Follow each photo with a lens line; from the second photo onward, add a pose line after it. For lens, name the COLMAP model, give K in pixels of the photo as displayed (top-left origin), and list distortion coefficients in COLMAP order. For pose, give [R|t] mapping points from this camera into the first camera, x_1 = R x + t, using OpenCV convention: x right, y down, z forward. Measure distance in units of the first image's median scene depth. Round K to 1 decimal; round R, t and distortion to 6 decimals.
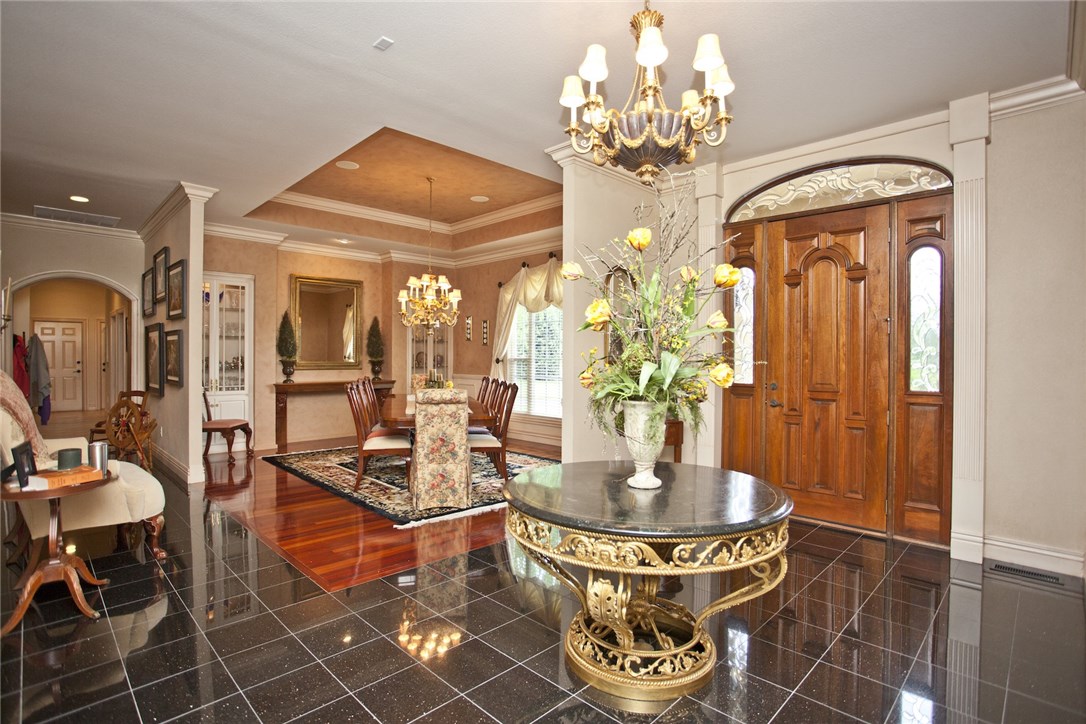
lens RADIAL K [[530.7, 0, 541.4], [0, 530.7, 360.2], [0, 0, 1]] dist [-0.044221, 0.007491]
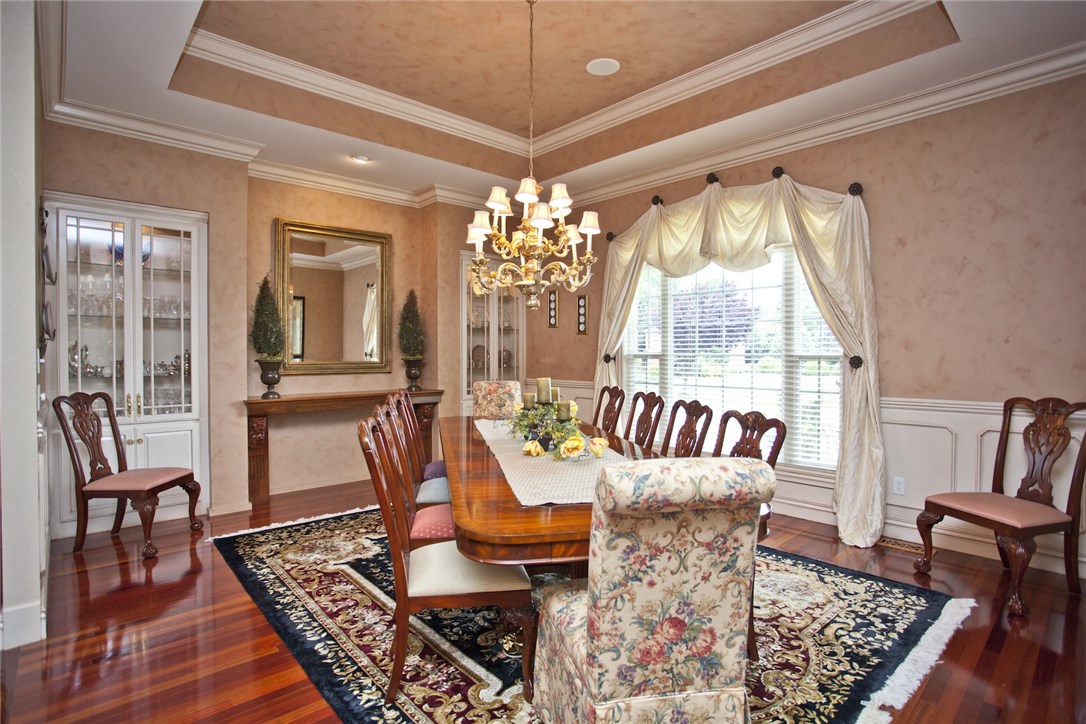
lens RADIAL K [[530.7, 0, 545.6], [0, 530.7, 361.1], [0, 0, 1]] dist [-0.044221, 0.007491]
pose [[0.999446, -0.005965, -0.032749, -0.152365], [0.006205, 0.999955, 0.007243, -0.001046], [0.032704, -0.007442, 0.999437, 0.423264]]
